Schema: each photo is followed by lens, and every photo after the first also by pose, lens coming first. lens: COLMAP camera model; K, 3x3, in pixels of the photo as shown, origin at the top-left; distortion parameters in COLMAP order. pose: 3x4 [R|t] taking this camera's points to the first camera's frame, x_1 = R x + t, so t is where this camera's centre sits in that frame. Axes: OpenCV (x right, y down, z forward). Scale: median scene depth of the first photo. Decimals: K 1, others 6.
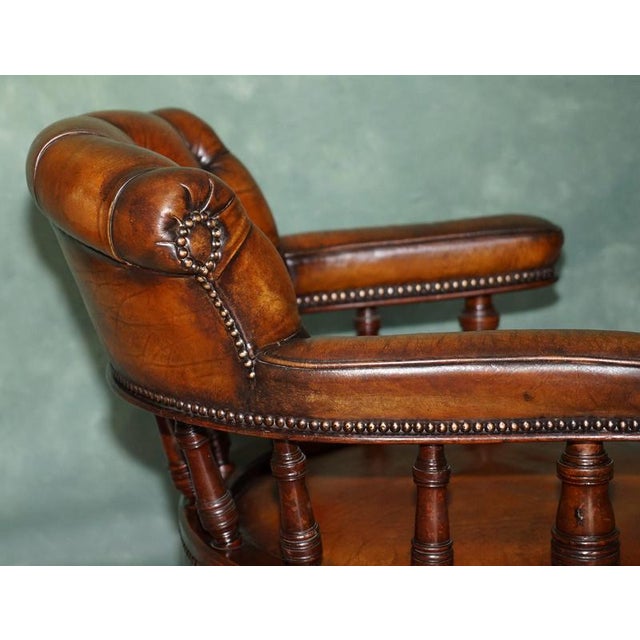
lens RADIAL K [[1606.2, 0, 257.4], [0, 1606.2, 307.0], [0, 0, 1]] dist [-0.054752, 0.000000]
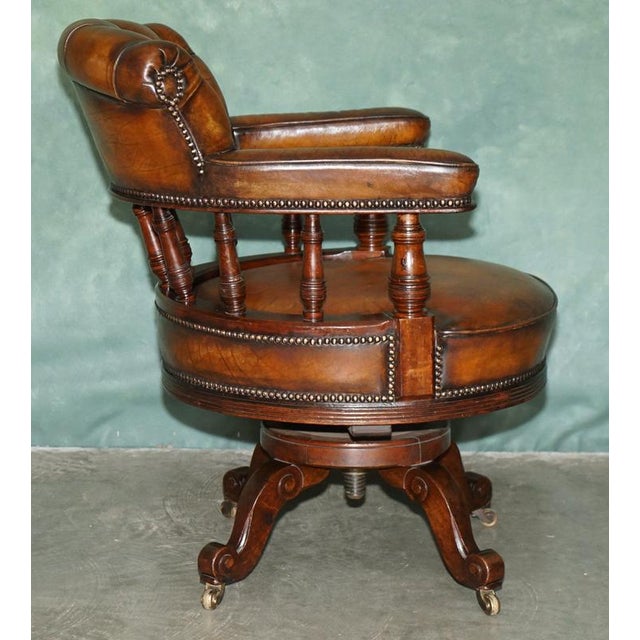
lens RADIAL K [[1775.9, 0, 353.5], [0, 1775.9, 336.9], [0, 0, 1]] dist [-0.020766, 0.000000]
pose [[0.998239, 0.015736, 0.057190, 0.048821], [-0.015314, 0.999852, -0.007802, 0.215838], [-0.057304, 0.006913, 0.998333, -0.770156]]
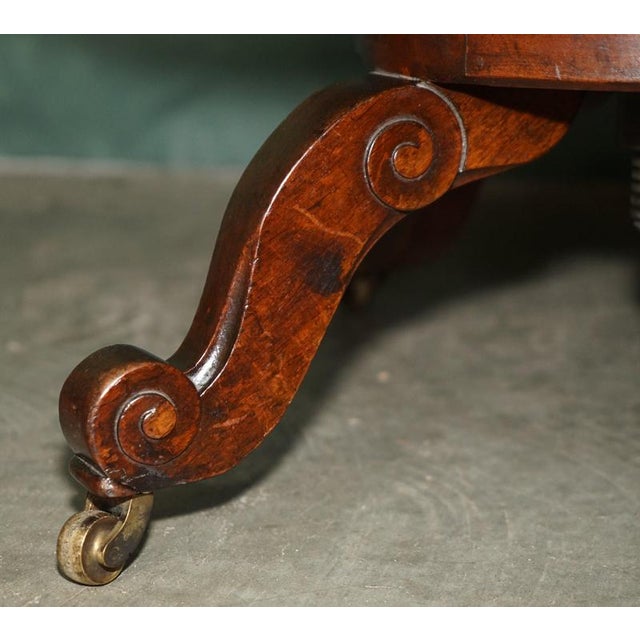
lens RADIAL K [[1782.8, 0, 321.8], [0, 1782.8, 320.4], [0, 0, 1]] dist [-0.072226, 0.000000]
pose [[0.978550, 0.061556, -0.196599, 0.175235], [-0.048922, 0.996452, 0.068487, 0.376634], [0.200117, -0.057400, 0.978089, 0.629205]]
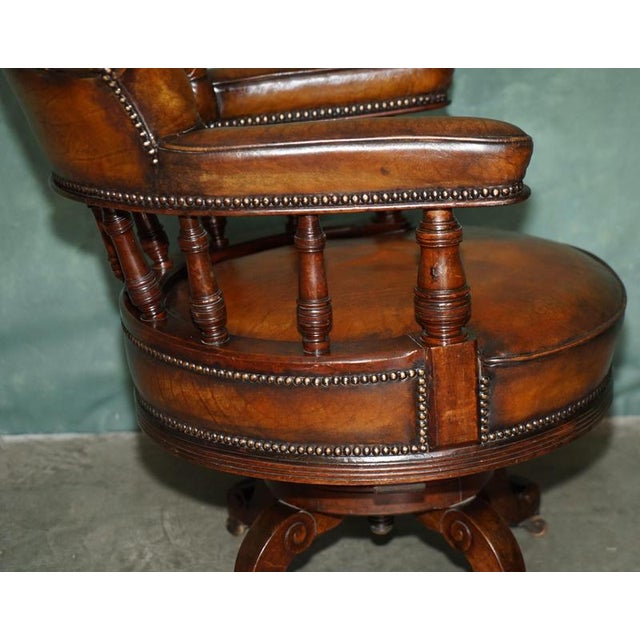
lens RADIAL K [[1400.1, 0, 372.7], [0, 1400.1, 317.8], [0, 0, 1]] dist [0.004446, 0.000000]
pose [[0.998130, -0.028533, 0.054056, 0.095968], [0.024266, 0.996657, 0.078017, 0.079478], [-0.056101, -0.076560, 0.995485, -0.043214]]
